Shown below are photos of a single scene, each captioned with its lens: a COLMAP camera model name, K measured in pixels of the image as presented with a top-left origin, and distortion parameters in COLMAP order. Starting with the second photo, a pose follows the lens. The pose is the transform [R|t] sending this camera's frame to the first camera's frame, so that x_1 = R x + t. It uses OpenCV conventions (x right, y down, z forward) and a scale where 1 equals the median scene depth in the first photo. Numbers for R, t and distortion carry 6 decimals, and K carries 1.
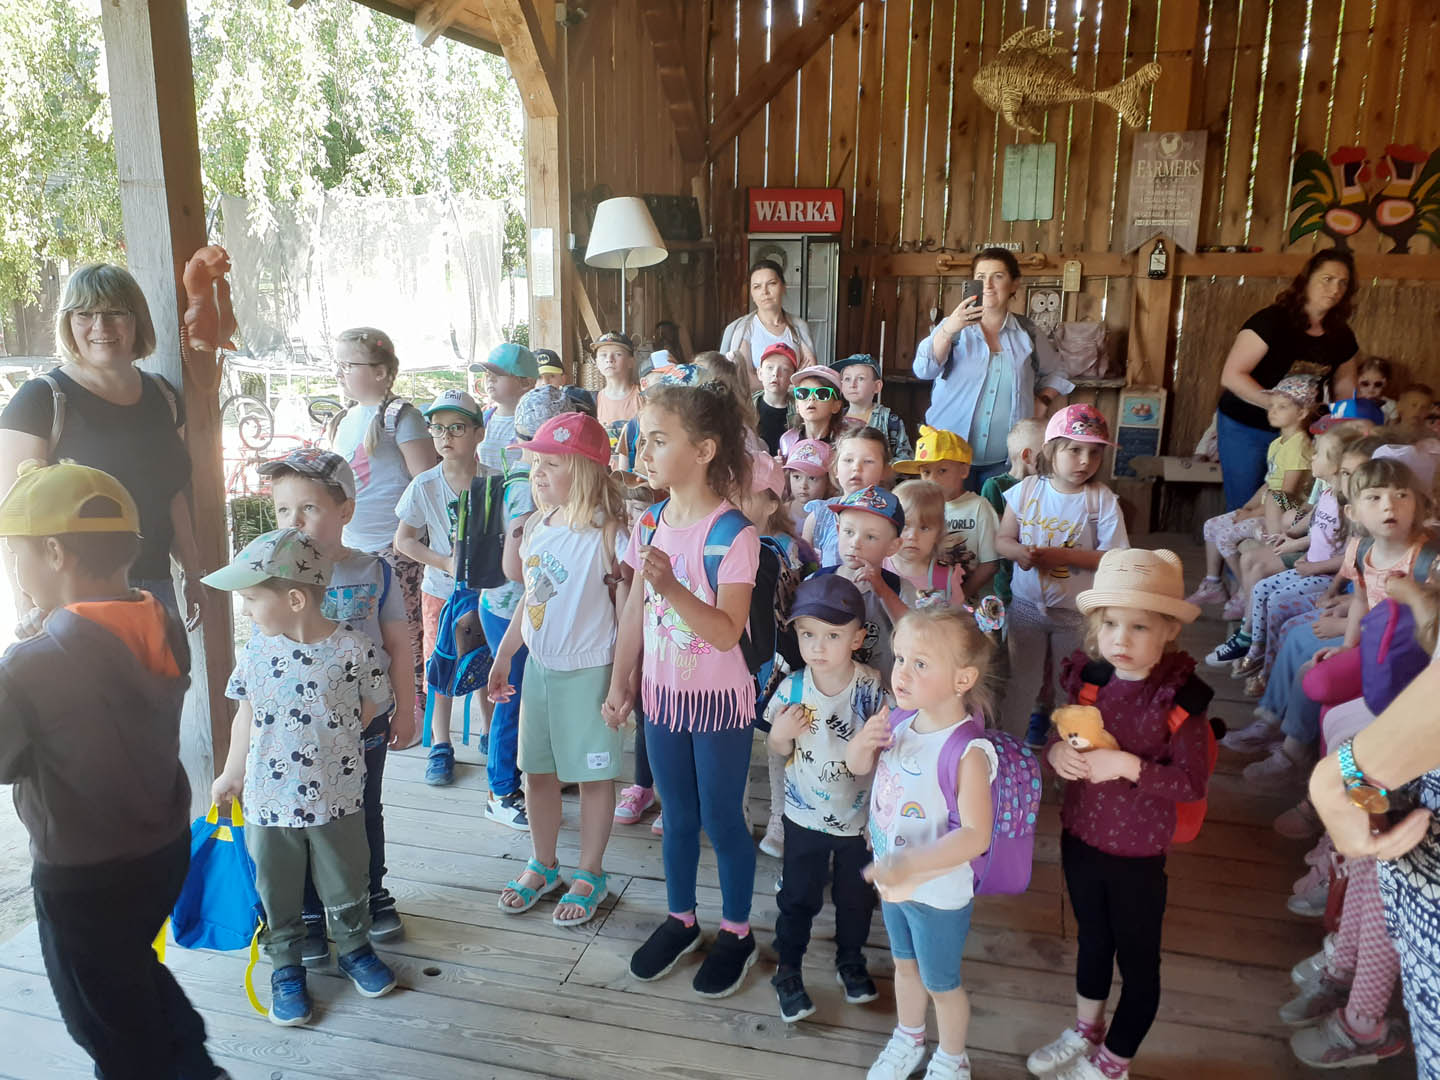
lens RADIAL K [[1132.2, 0, 718.8], [0, 1132.2, 540.6], [0, 0, 1]] dist [-0.010423, -0.022002]
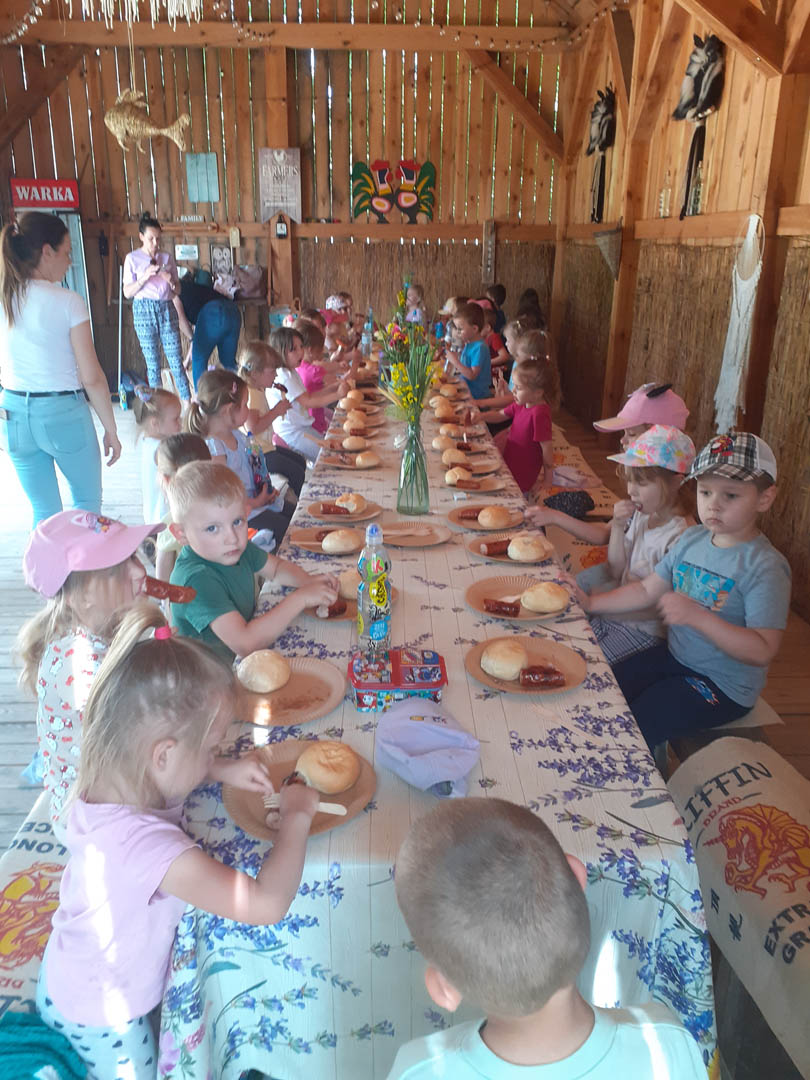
lens RADIAL K [[849.2, 0, 403.9], [0, 849.2, 539.0], [0, 0, 1]] dist [-0.010423, -0.022002]
pose [[0.955215, -0.091142, 0.281528, 0.170173], [0.061011, 0.991604, 0.114014, 0.081156], [-0.289556, -0.091732, 0.952755, -0.304689]]
